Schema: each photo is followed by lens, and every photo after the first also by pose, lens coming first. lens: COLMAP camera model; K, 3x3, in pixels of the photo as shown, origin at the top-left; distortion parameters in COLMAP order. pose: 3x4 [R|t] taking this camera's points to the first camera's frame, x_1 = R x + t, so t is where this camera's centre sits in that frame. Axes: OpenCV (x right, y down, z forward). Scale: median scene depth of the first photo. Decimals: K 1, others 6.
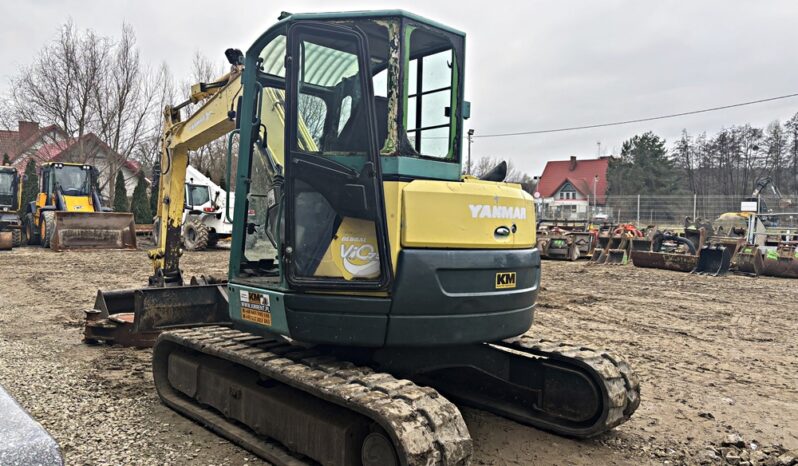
lens RADIAL K [[602.9, 0, 395.0], [0, 602.9, 231.7], [0, 0, 1]] dist [0.035590, -0.033812]
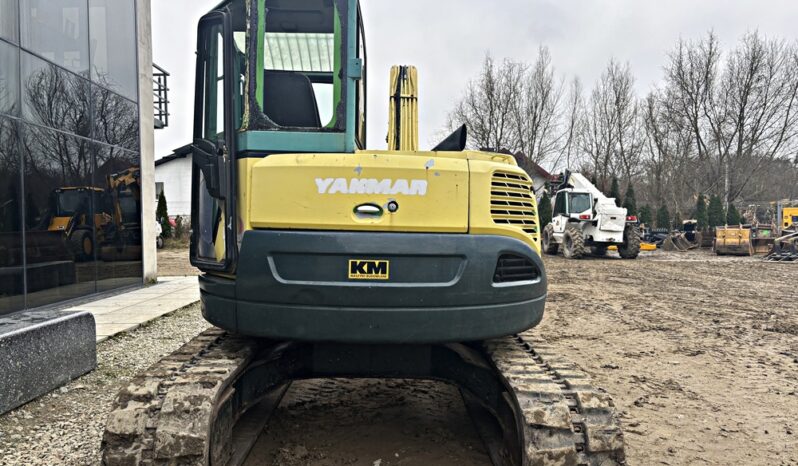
lens RADIAL K [[602.9, 0, 393.1], [0, 602.9, 228.2], [0, 0, 1]] dist [0.035590, -0.033812]
pose [[0.737445, -0.009504, -0.675341, 0.662118], [-0.008414, 0.999694, -0.023256, 0.038392], [0.675355, 0.022833, 0.737139, 0.374533]]
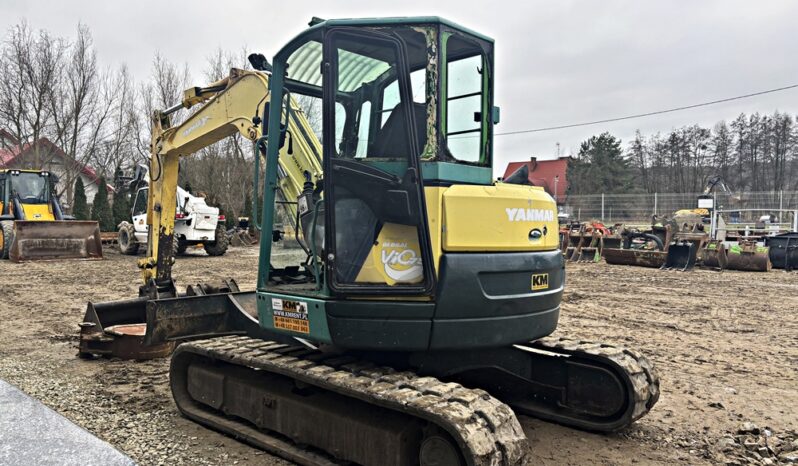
lens RADIAL K [[602.9, 0, 405.3], [0, 602.9, 234.8], [0, 0, 1]] dist [0.035590, -0.033812]
pose [[0.996763, -0.020490, 0.077742, -0.106704], [0.020365, 0.999790, 0.002403, -0.004982], [-0.077774, -0.000812, 0.996971, -0.001704]]
